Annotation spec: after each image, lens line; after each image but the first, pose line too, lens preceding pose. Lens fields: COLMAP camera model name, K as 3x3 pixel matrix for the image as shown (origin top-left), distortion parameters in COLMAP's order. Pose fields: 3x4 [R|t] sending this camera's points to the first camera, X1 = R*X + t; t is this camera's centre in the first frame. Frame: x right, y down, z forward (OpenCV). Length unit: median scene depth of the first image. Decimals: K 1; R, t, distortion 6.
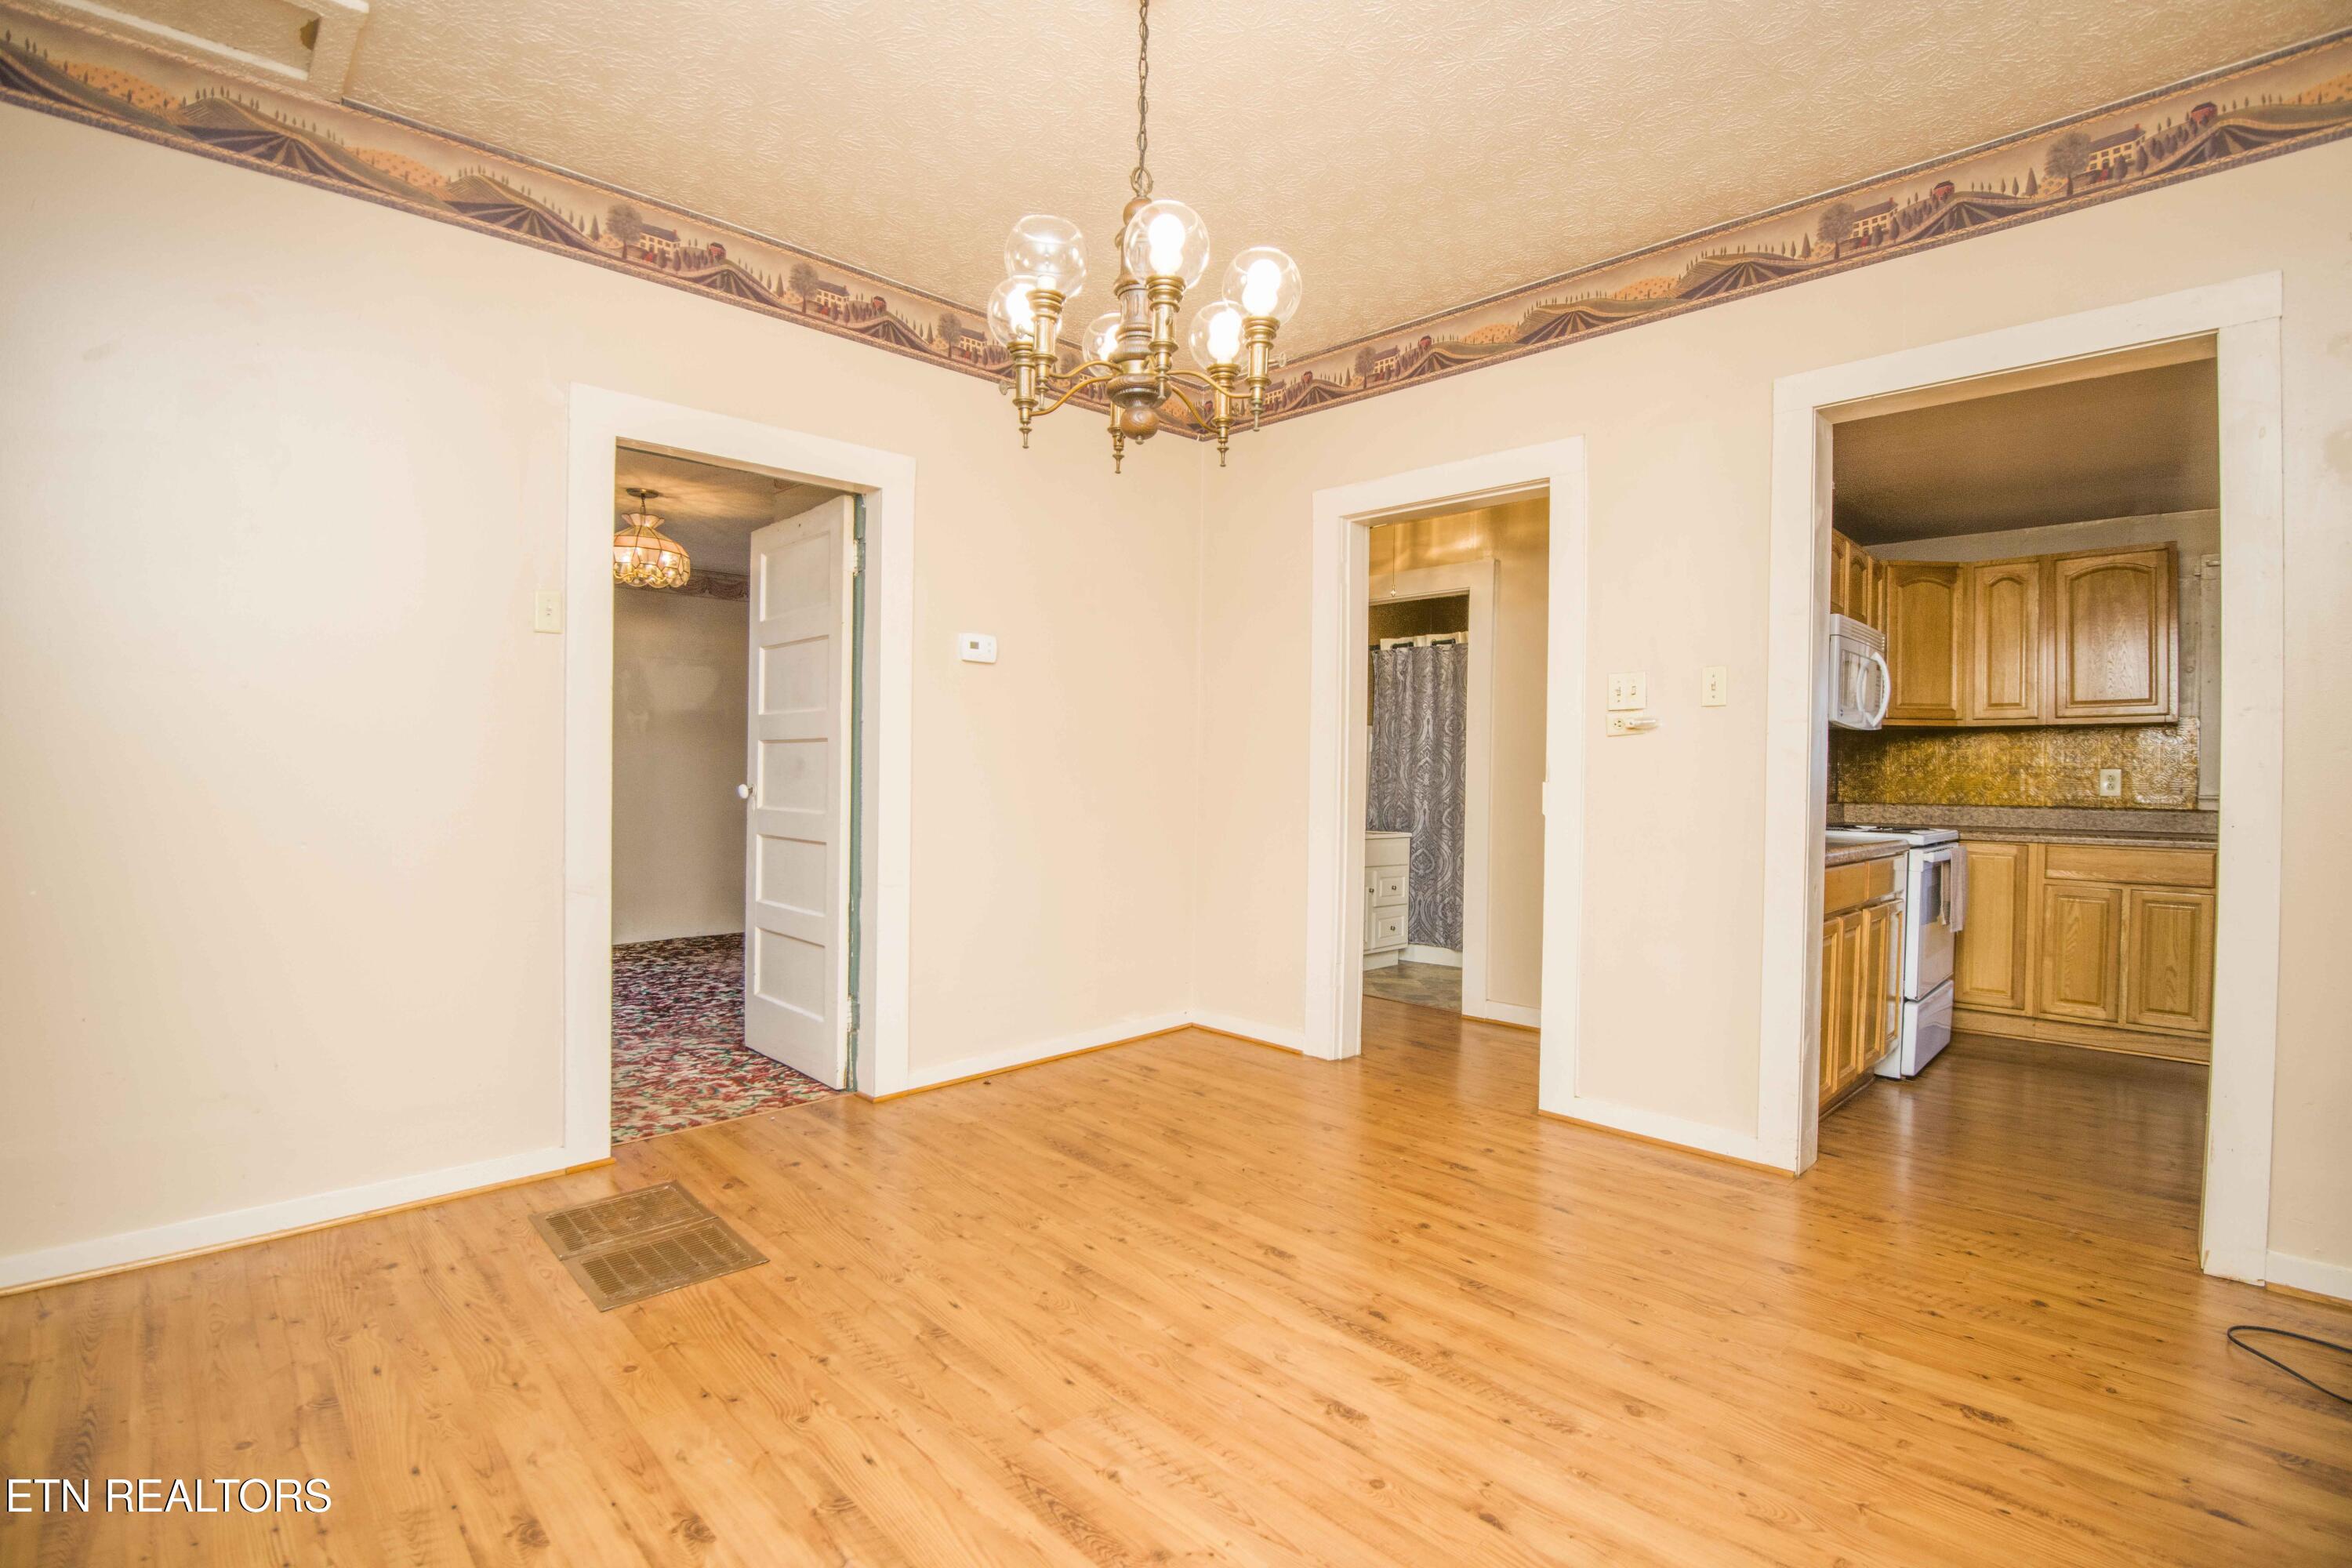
lens RADIAL K [[1078.4, 0, 1184.3], [0, 1078.4, 765.1], [0, 0, 1]] dist [-0.014308, -0.012929]
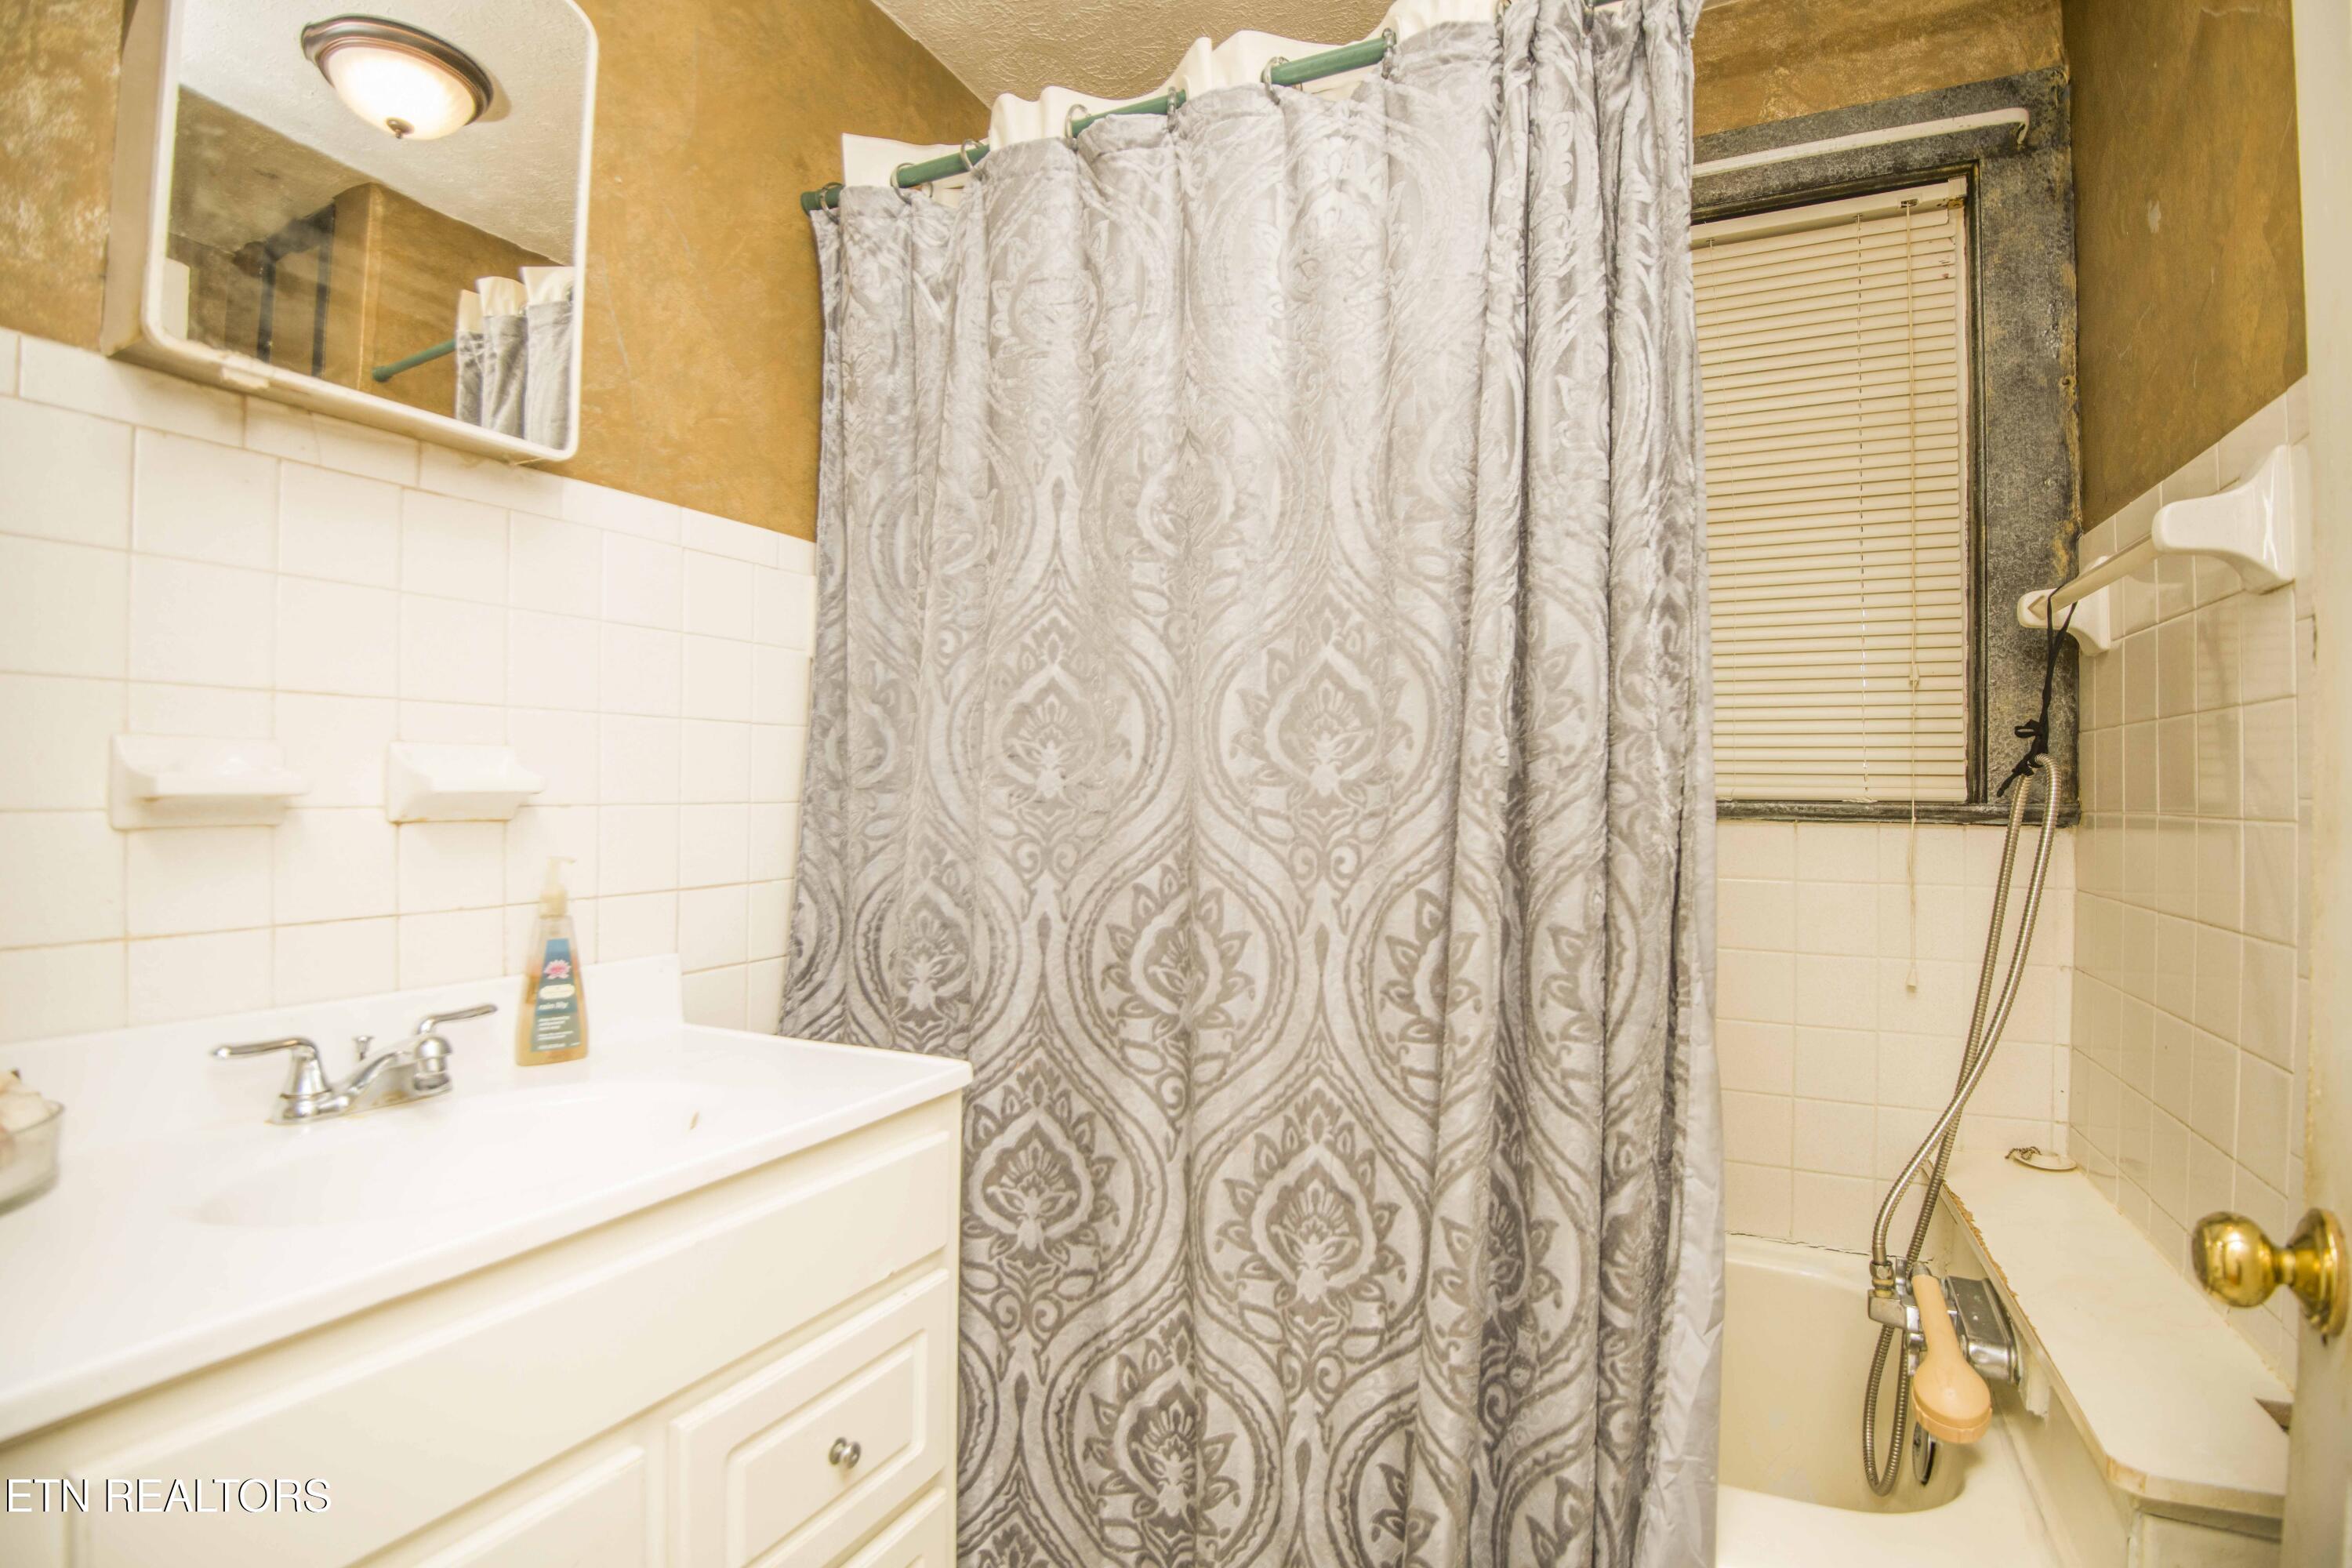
lens RADIAL K [[1078.4, 0, 1178.9], [0, 1078.4, 783.0], [0, 0, 1]] dist [-0.014308, -0.012929]
pose [[0.944485, -0.000416, 0.328554, 0.181403], [0.002754, 0.999974, -0.006648, 0.017249], [-0.328543, 0.007184, 0.944462, 0.802069]]
